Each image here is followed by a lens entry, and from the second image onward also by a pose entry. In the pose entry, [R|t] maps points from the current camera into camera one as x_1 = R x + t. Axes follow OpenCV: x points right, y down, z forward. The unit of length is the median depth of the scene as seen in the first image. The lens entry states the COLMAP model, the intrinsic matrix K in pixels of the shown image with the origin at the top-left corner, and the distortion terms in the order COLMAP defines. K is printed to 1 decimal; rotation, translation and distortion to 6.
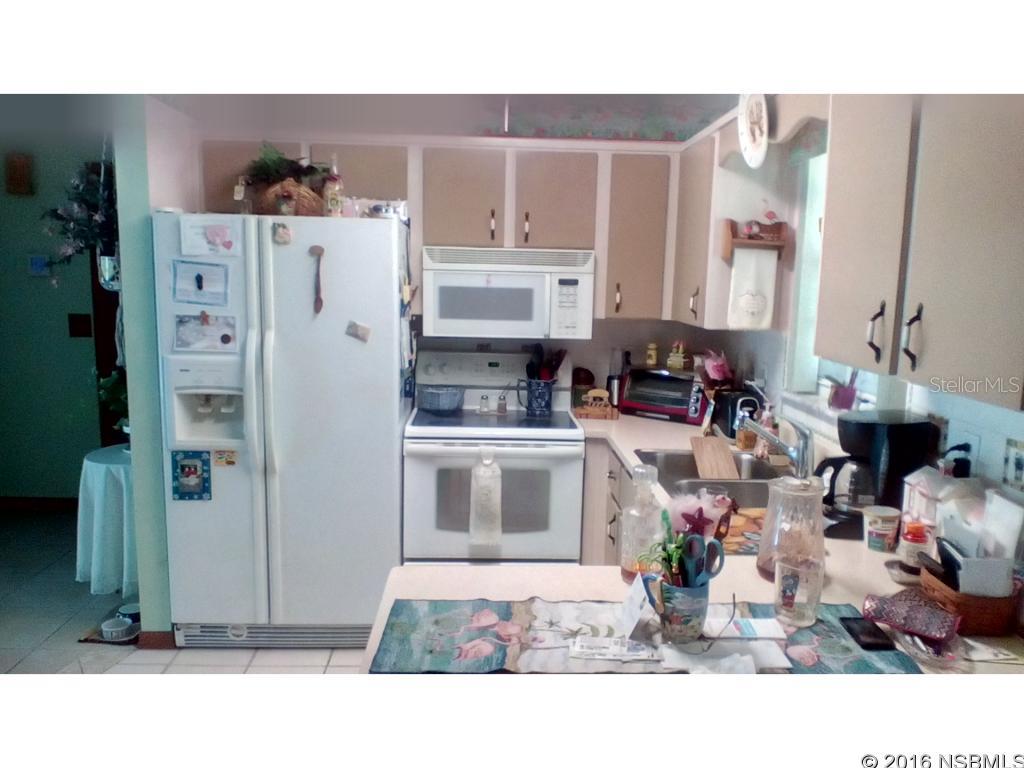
lens RADIAL K [[854.7, 0, 512.0], [0, 854.7, 384.0], [0, 0, 1]] dist [0.002133, -0.000816]
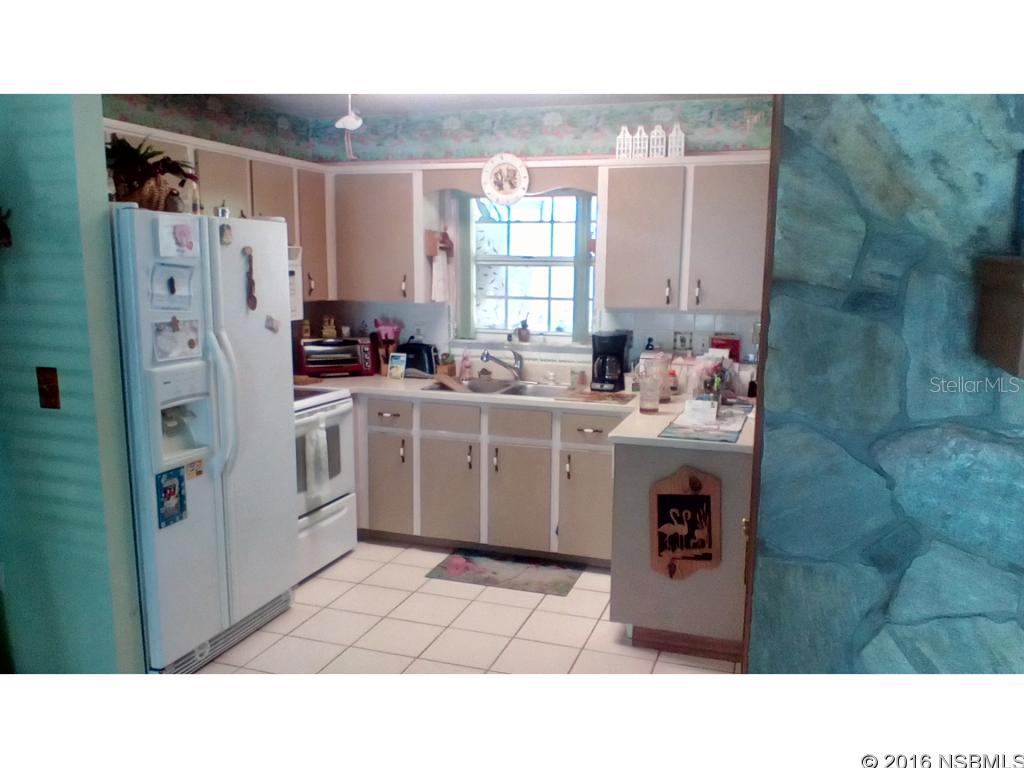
lens RADIAL K [[843.3, 0, 568.5], [0, 843.3, 379.9], [0, 0, 1]] dist [0.003023, -0.002361]
pose [[0.338918, -0.150403, 0.928716, -1.076432], [0.124488, 0.985628, 0.114190, -0.068566], [-0.932544, 0.076912, 0.352770, 0.279466]]
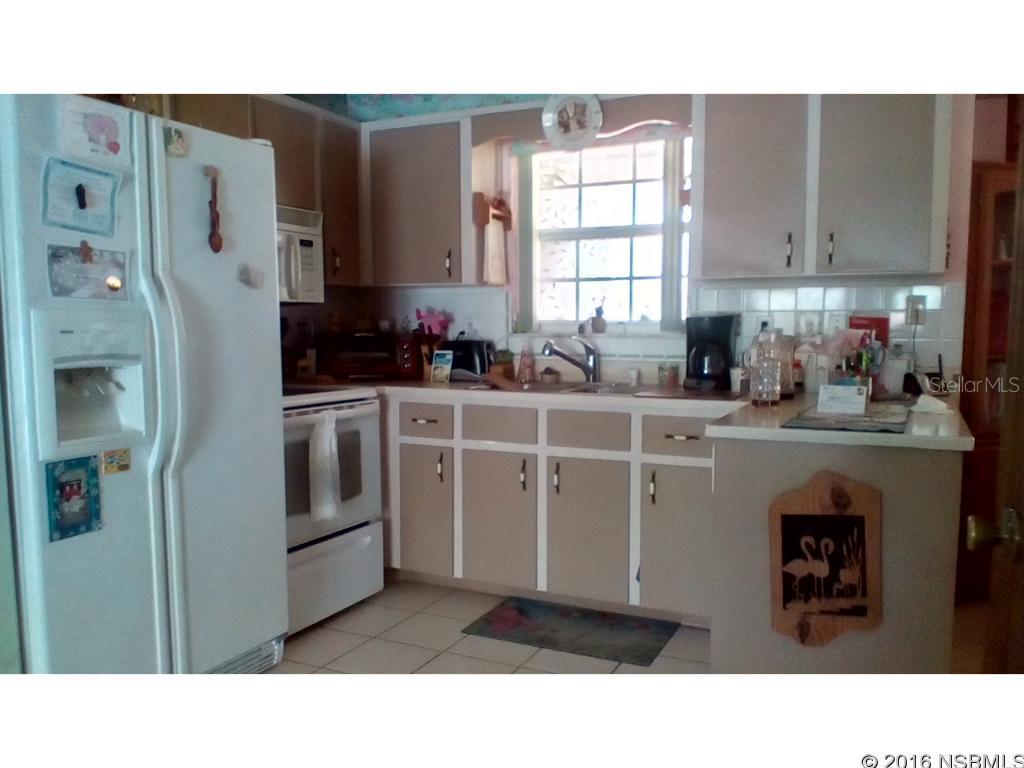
lens RADIAL K [[858.8, 0, 559.6], [0, 858.8, 387.1], [0, 0, 1]] dist [-0.004621, -0.003642]
pose [[0.456541, -0.092138, 0.884918, -0.788786], [0.132249, 0.990602, 0.034913, 0.051903], [-0.879818, 0.101090, 0.464436, 0.377942]]
